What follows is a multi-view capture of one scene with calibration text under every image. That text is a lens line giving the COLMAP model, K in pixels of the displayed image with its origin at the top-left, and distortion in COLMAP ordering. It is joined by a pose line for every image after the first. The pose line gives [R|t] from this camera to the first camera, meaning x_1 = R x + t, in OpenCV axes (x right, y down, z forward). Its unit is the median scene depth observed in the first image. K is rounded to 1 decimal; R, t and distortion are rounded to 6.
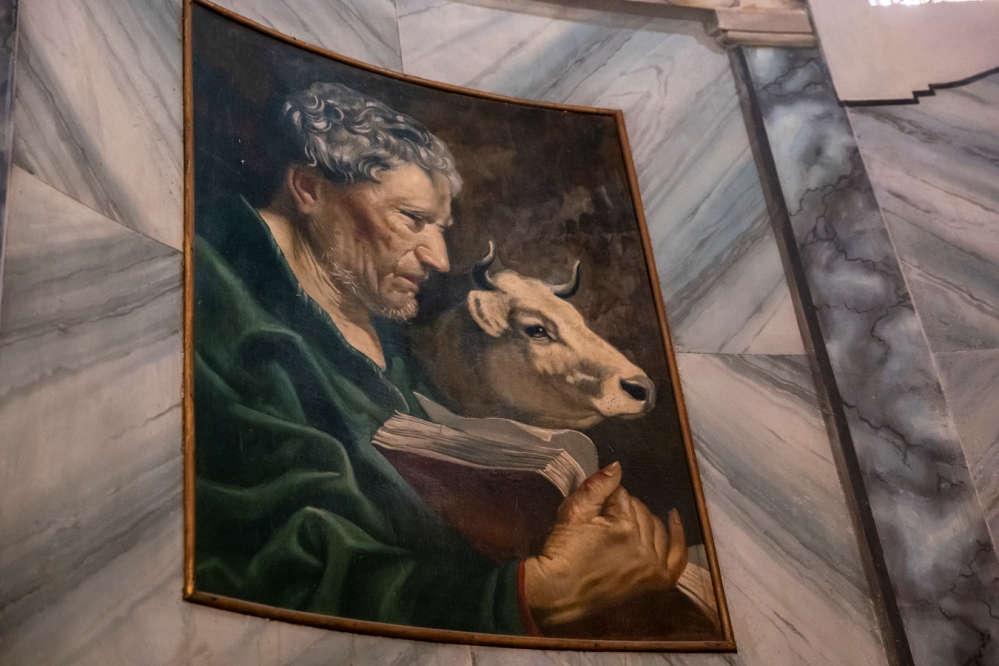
lens RADIAL K [[1528.0, 0, 499.5], [0, 1528.0, 333.0], [0, 0, 1]] dist [-0.007896, -0.057414]
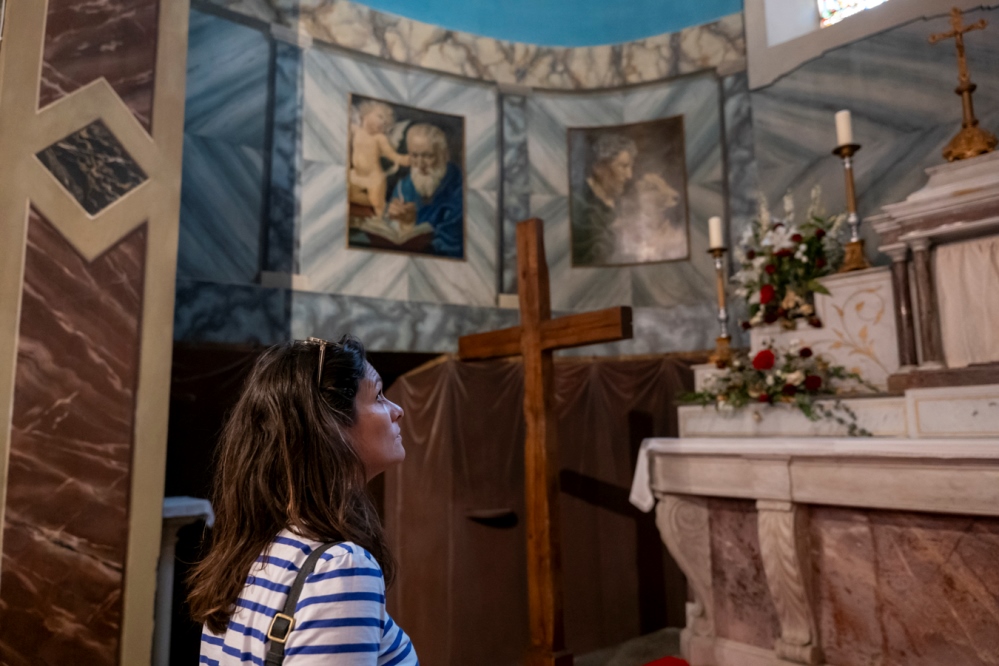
lens RADIAL K [[696.7, 0, 499.5], [0, 696.7, 333.0], [0, 0, 1]] dist [0.009442, 0.005384]
pose [[0.754304, 0.013169, -0.656394, 1.025230], [0.300628, 0.881893, 0.363164, -0.500968], [0.583651, -0.471266, 0.661256, -0.797953]]
